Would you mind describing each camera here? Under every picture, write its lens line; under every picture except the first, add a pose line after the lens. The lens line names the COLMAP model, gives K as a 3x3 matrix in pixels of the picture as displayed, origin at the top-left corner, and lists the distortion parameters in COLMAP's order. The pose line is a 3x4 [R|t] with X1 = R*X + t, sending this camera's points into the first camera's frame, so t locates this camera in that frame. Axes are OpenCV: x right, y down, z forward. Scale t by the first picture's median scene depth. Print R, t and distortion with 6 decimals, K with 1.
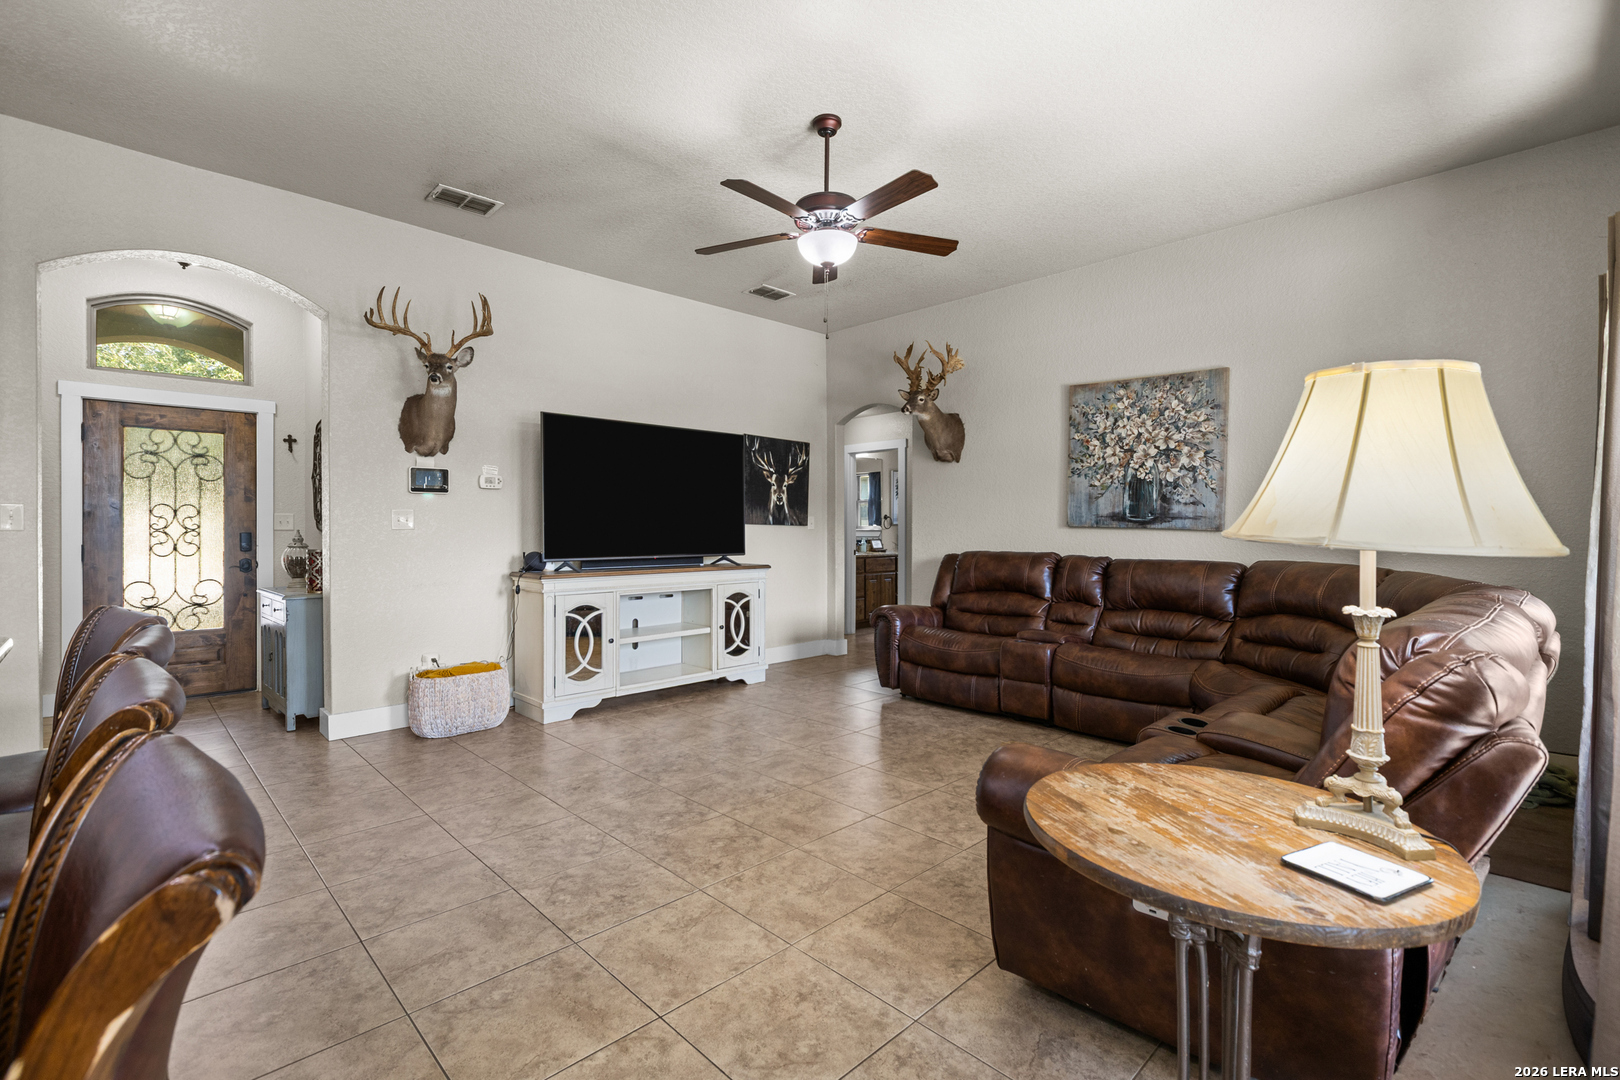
lens RADIAL K [[721.2, 0, 807.8], [0, 721.2, 537.0], [0, 0, 1]] dist [0.002138, 0.000785]
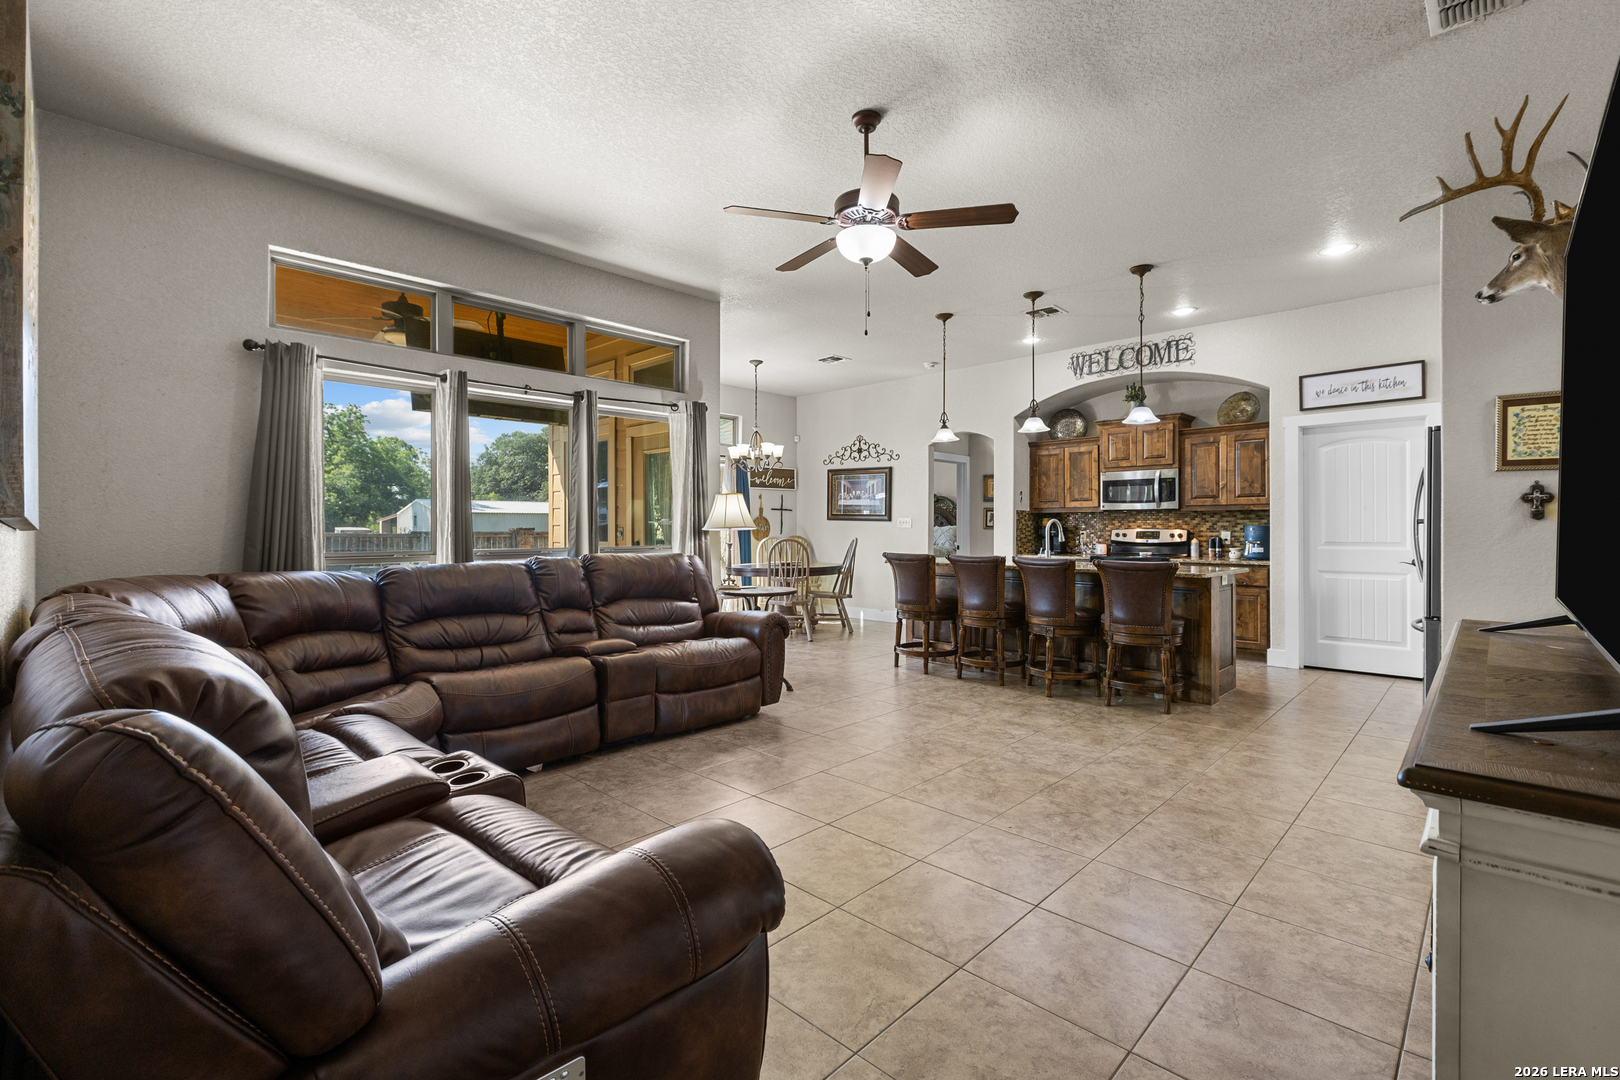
lens RADIAL K [[721.2, 0, 819.0], [0, 721.2, 531.6], [0, 0, 1]] dist [0.002138, 0.000785]
pose [[-0.998772, 0.004150, -0.049360, 0.104394], [0.003128, 0.999780, 0.020760, -0.020522], [0.049435, 0.020580, -0.998565, 1.482472]]
